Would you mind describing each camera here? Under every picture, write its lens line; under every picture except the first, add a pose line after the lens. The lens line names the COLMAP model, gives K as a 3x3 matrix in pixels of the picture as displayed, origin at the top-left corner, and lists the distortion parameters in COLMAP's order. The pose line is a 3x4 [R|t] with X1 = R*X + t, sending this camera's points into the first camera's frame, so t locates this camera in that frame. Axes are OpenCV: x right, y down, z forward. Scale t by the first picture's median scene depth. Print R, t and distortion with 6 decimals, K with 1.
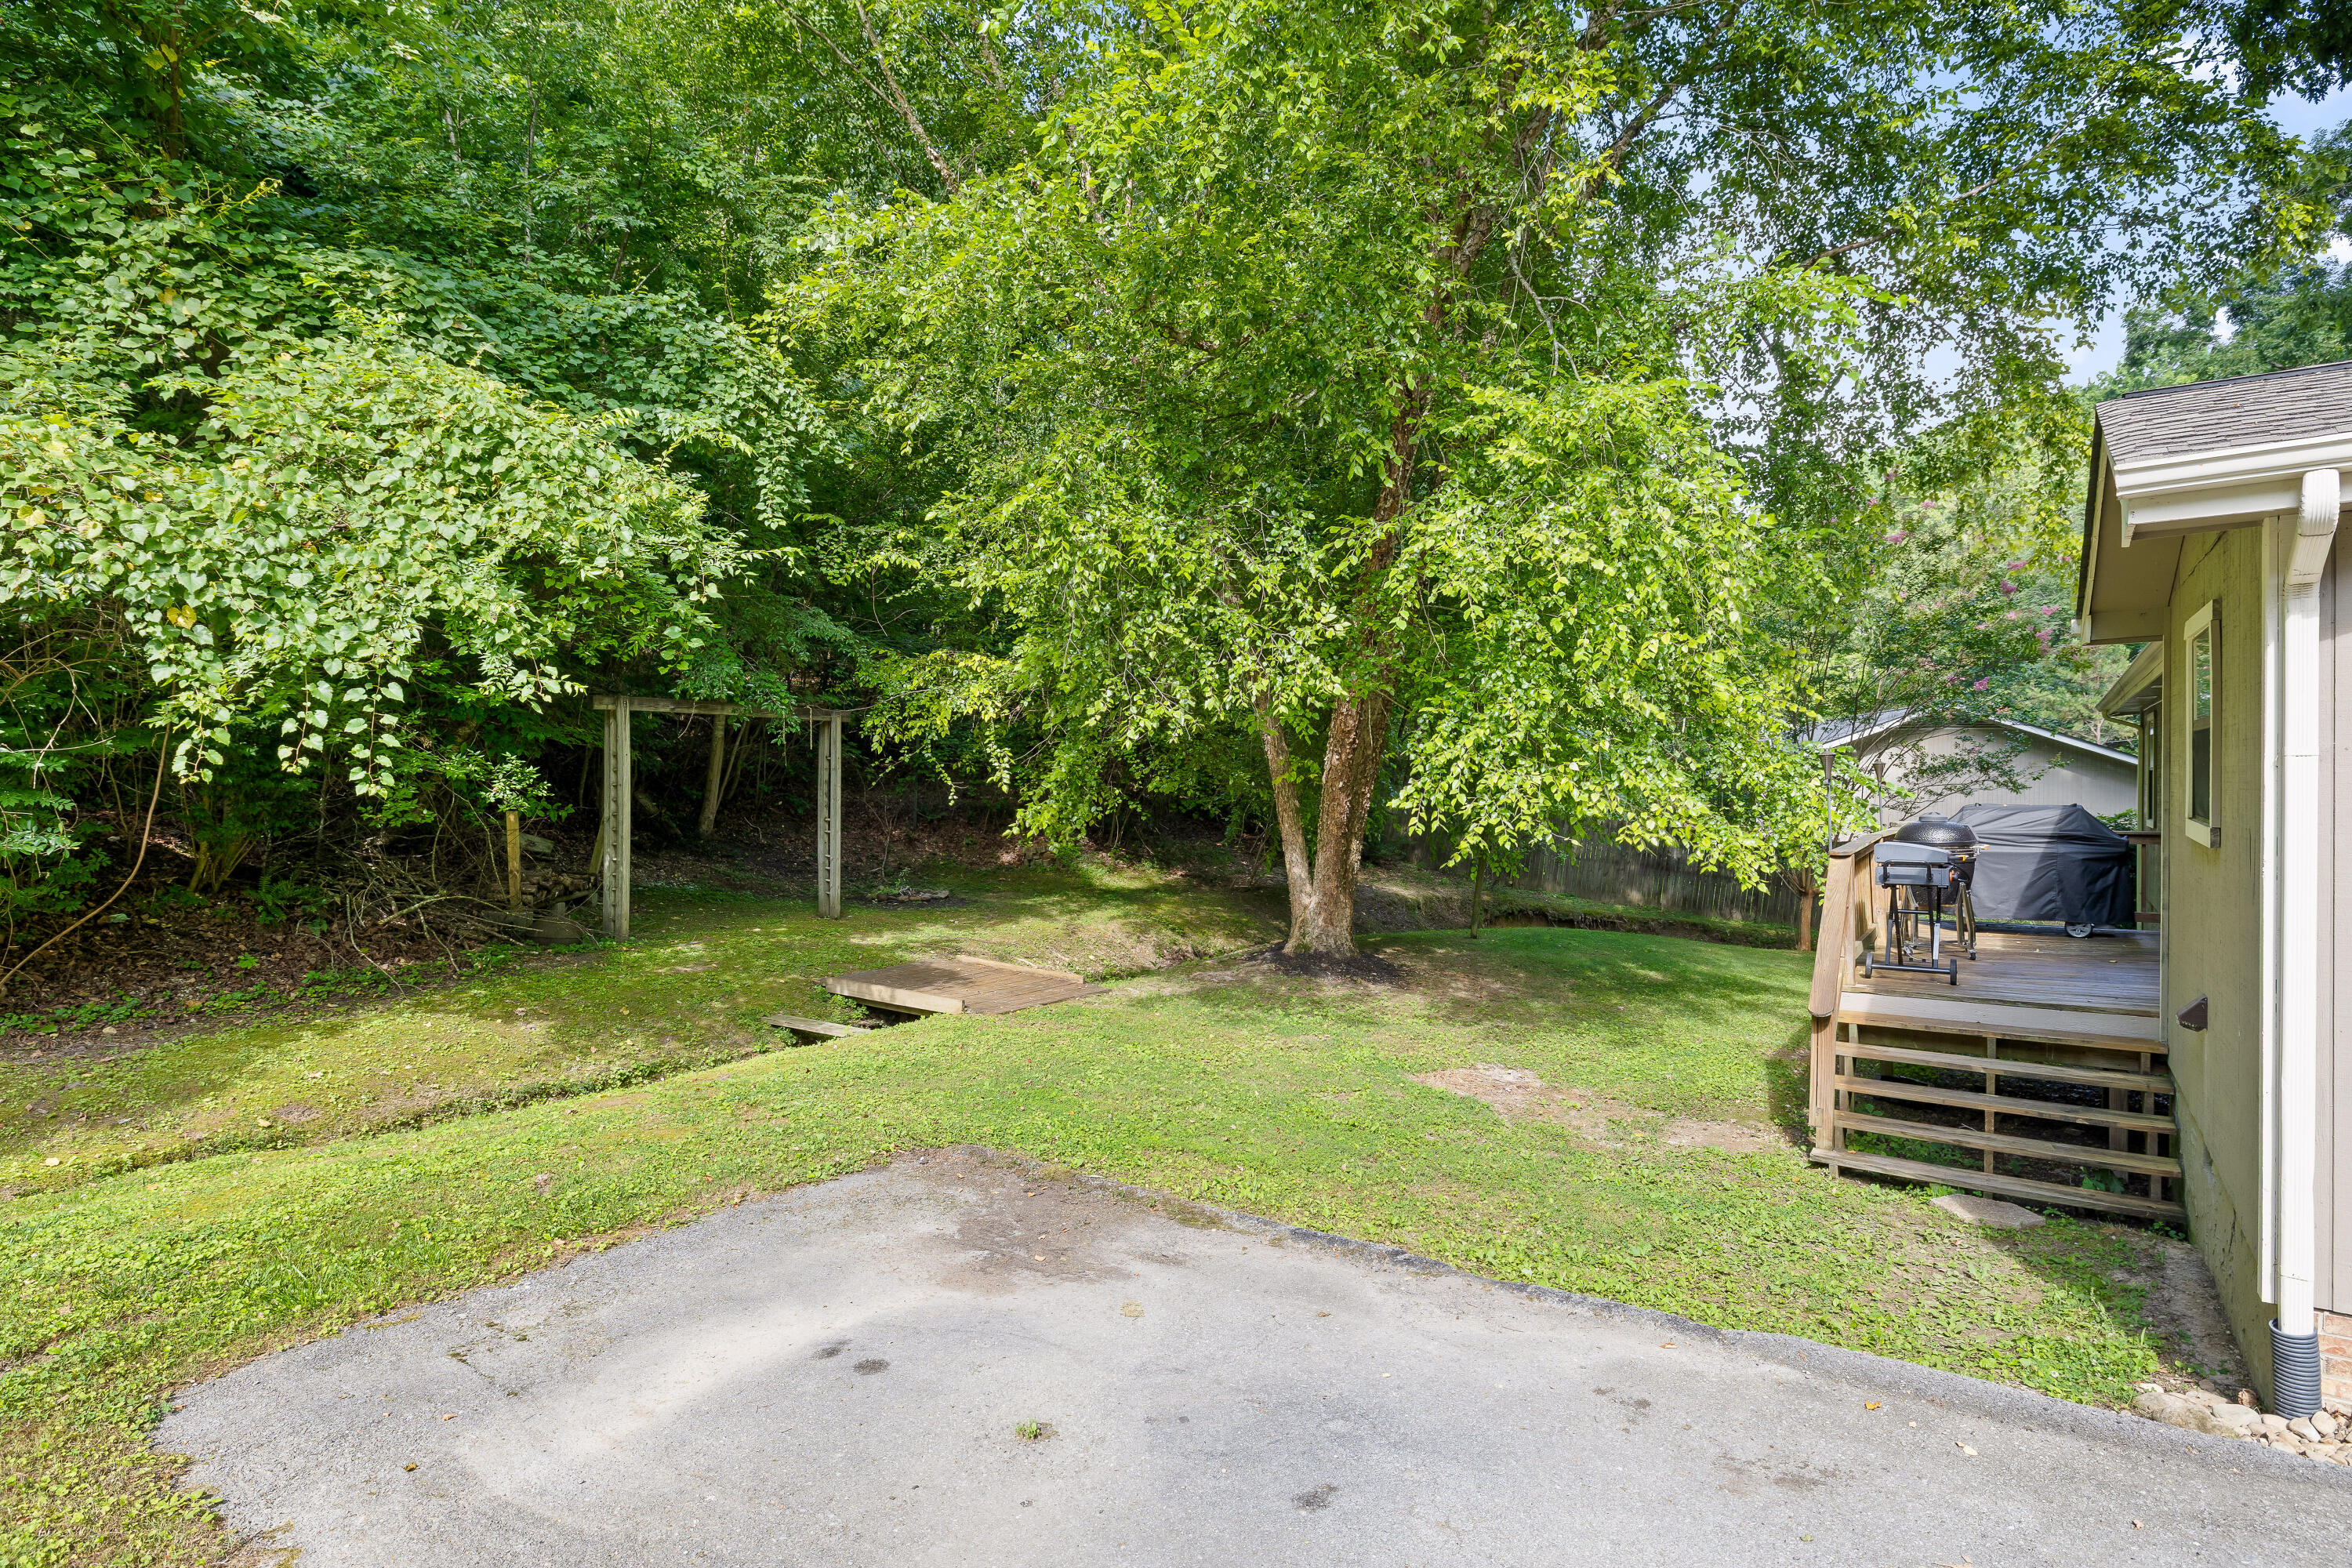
lens RADIAL K [[1209.1, 0, 1176.0], [0, 1209.1, 784.0], [0, 0, 1]] dist [0.001090, 0.000511]
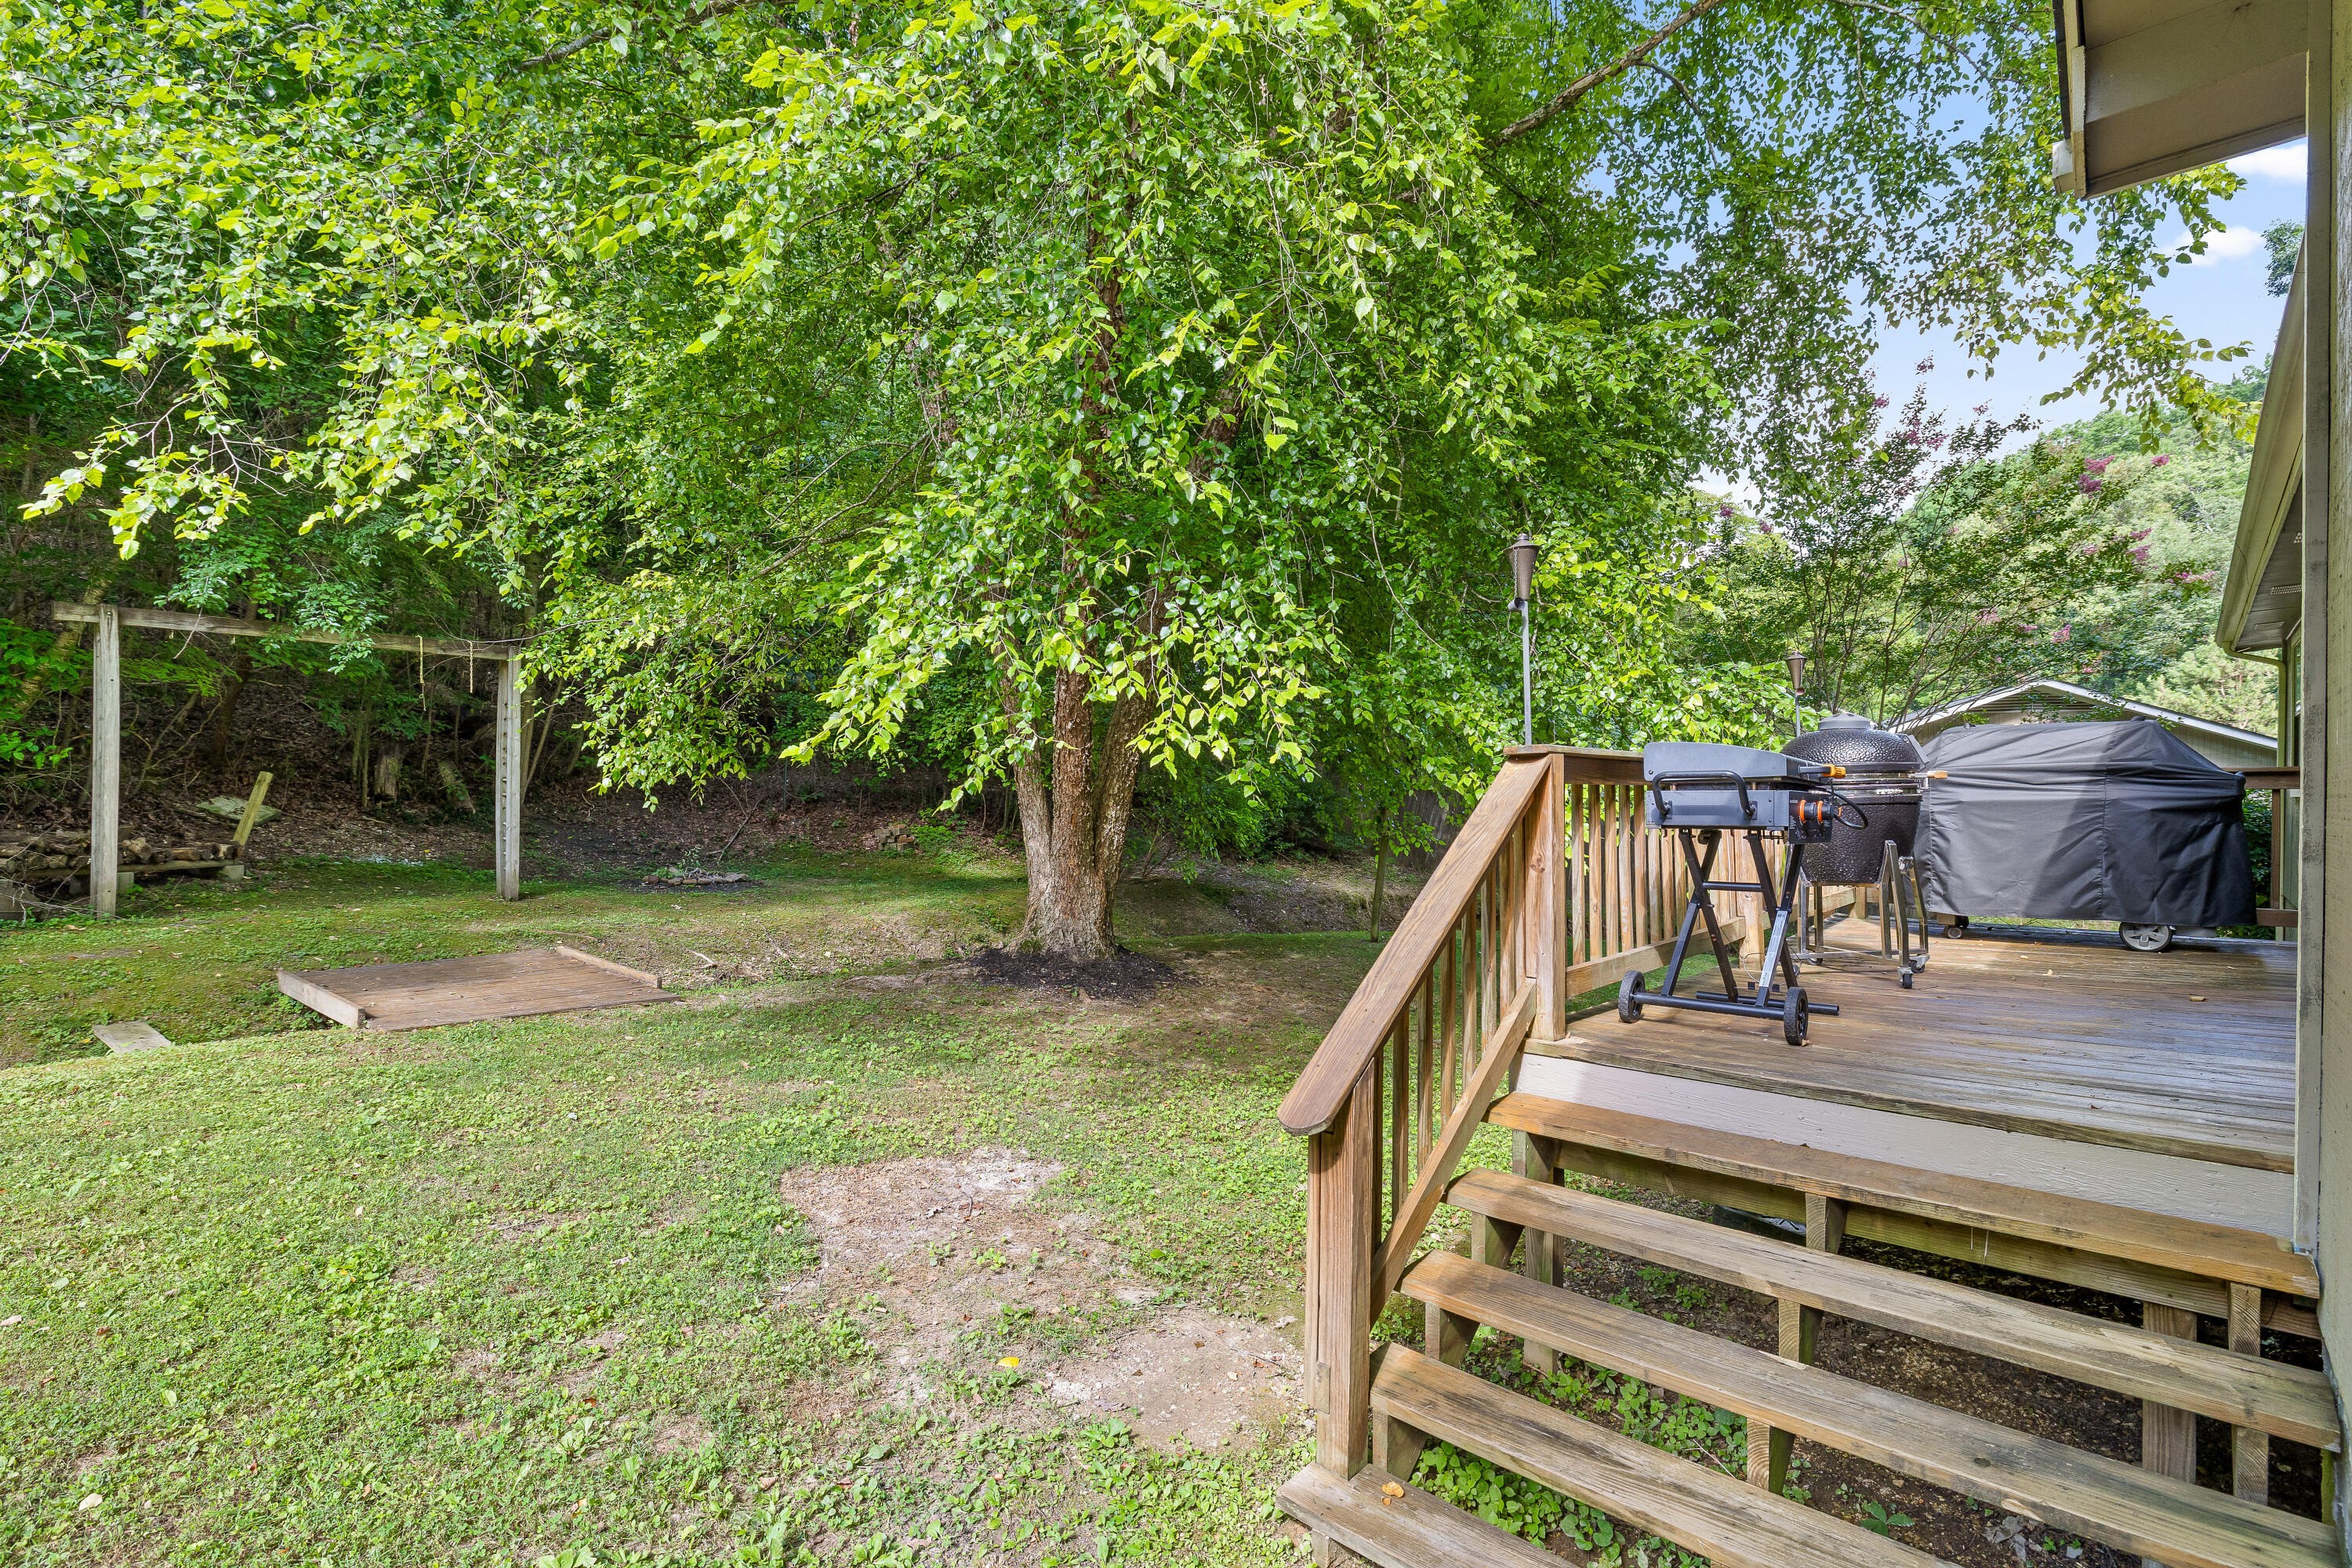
lens RADIAL K [[1122.0, 0, 1176.0], [0, 1122.0, 784.0], [0, 0, 1]] dist [0.017032, -0.000053]
pose [[0.994377, 0.003546, -0.105835, 0.470452], [-0.004937, 0.999905, -0.012885, 0.077710], [0.105779, 0.013335, 0.994300, 0.566860]]
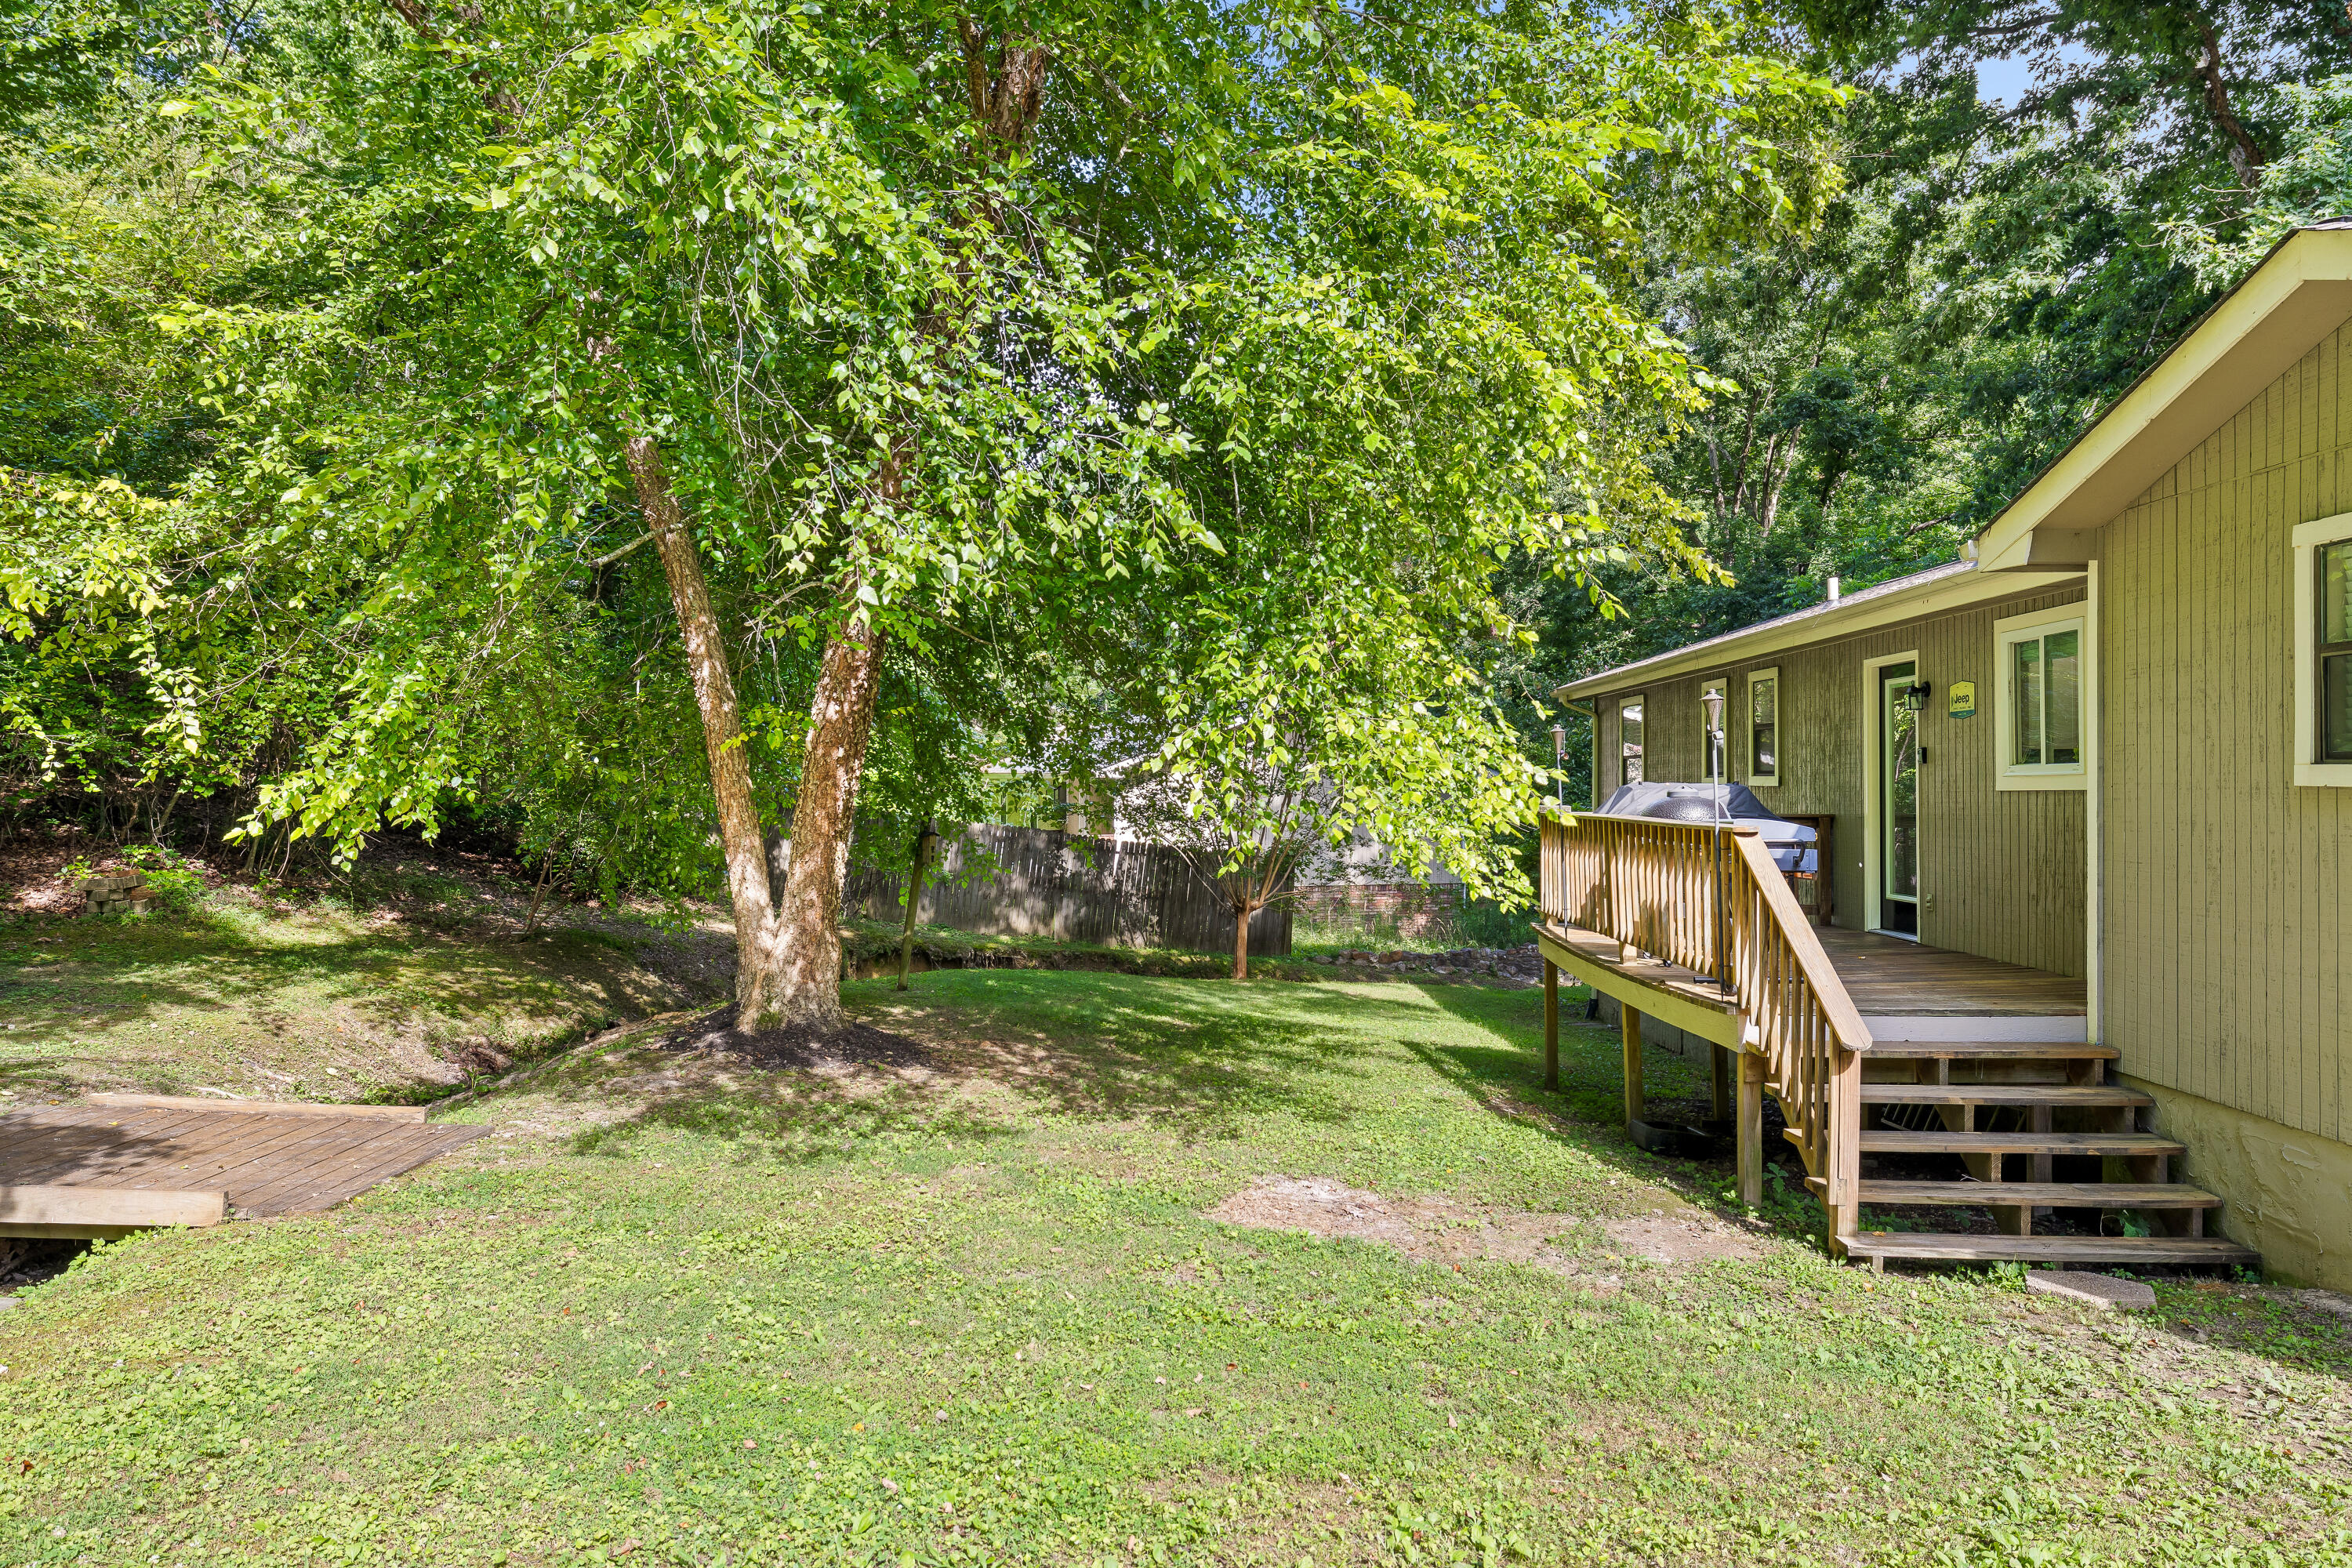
lens RADIAL K [[1548.7, 0, 1189.7], [0, 1548.7, 760.3], [0, 0, 1]] dist [0.001145, 0.004327]
pose [[0.827695, 0.013858, 0.561007, -0.273372], [-0.001917, 0.999759, -0.021868, 0.037455], [-0.561175, 0.017025, 0.827522, 0.411299]]
